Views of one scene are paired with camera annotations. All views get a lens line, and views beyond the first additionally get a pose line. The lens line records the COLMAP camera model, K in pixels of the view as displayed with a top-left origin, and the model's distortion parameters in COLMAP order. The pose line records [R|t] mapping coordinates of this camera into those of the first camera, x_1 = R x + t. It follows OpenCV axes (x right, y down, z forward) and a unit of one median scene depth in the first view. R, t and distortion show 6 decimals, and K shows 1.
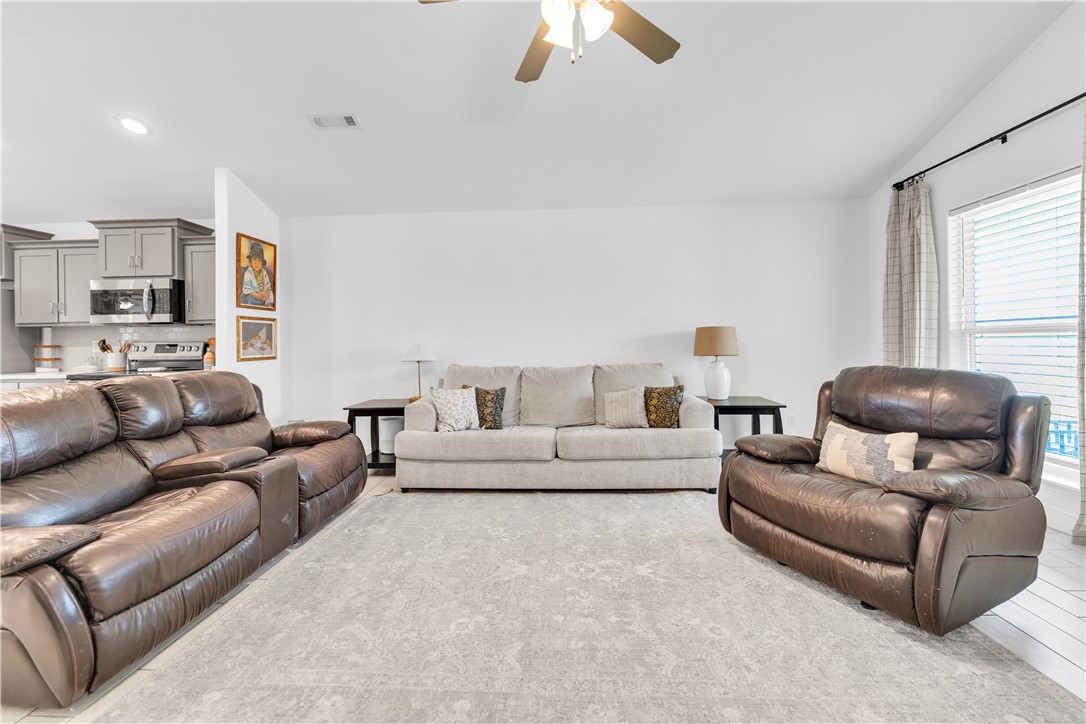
lens RADIAL K [[444.5, 0, 541.6], [0, 444.5, 342.3], [0, 0, 1]] dist [0.001584, 0.000325]
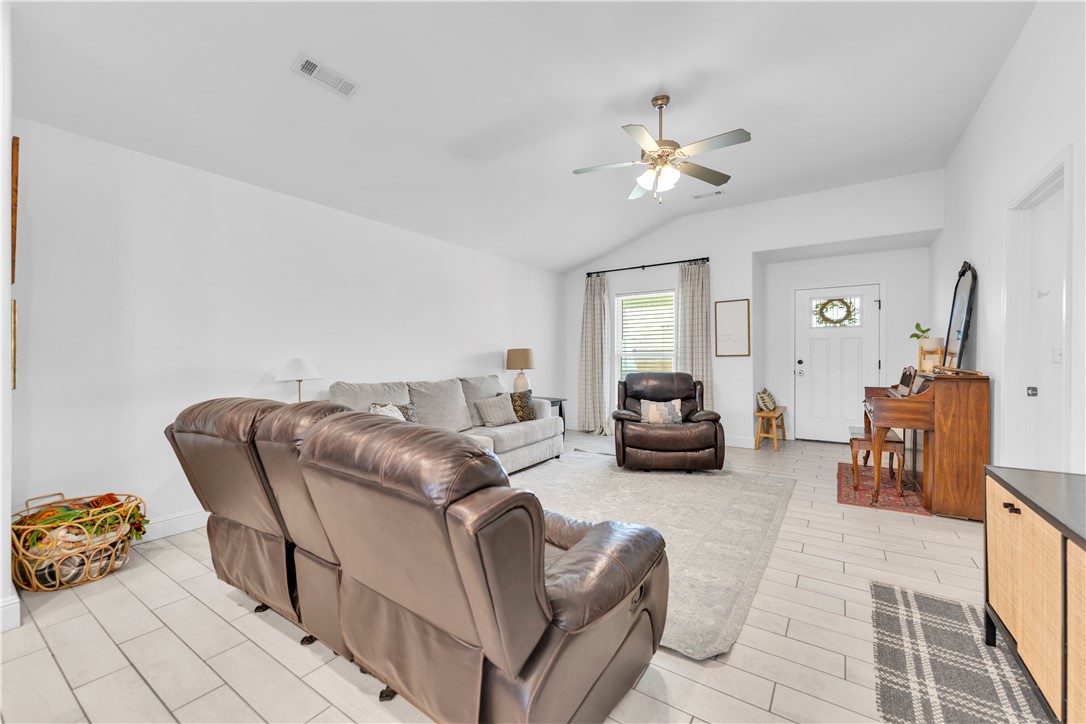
lens RADIAL K [[438.8, 0, 540.2], [0, 438.8, 356.8], [0, 0, 1]] dist [0.000757, -0.000178]
pose [[0.521600, 0.013793, 0.853079, -0.797026], [-0.005875, 0.999904, -0.012574, 0.008928], [-0.853170, 0.001546, 0.521631, 0.226028]]
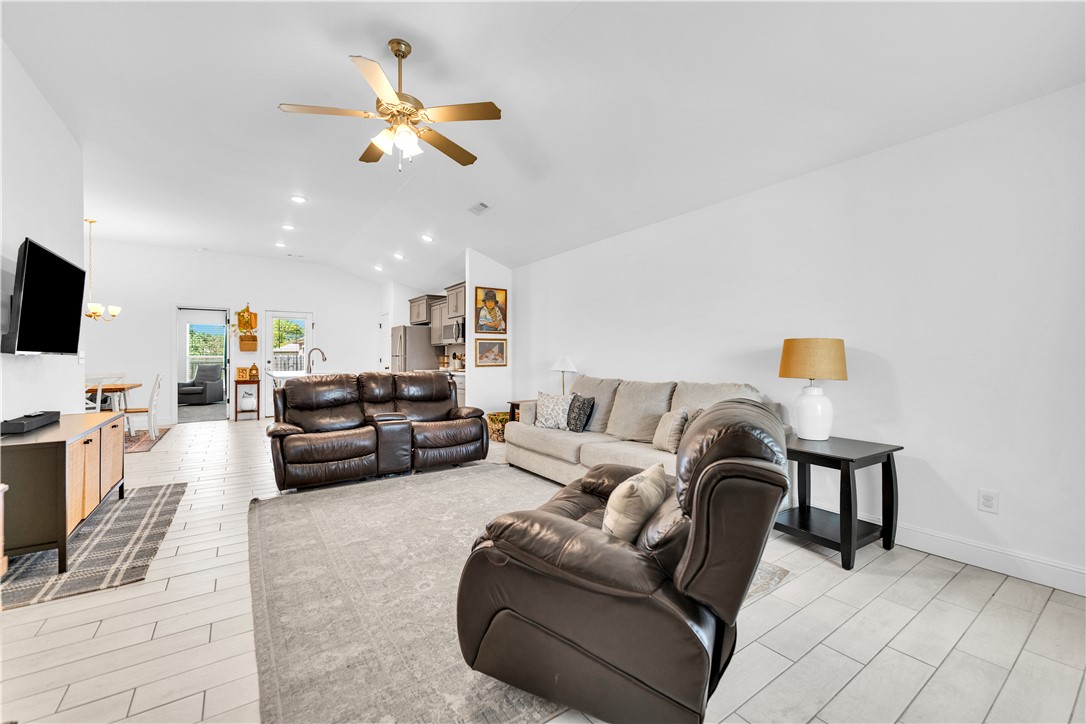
lens RADIAL K [[438.8, 0, 540.2], [0, 438.8, 356.8], [0, 0, 1]] dist [0.000757, -0.000178]
pose [[0.610007, 0.011378, -0.792314, 0.712964], [-0.004192, 0.999929, 0.011133, -0.011849], [0.792385, -0.003470, 0.610012, 0.221438]]
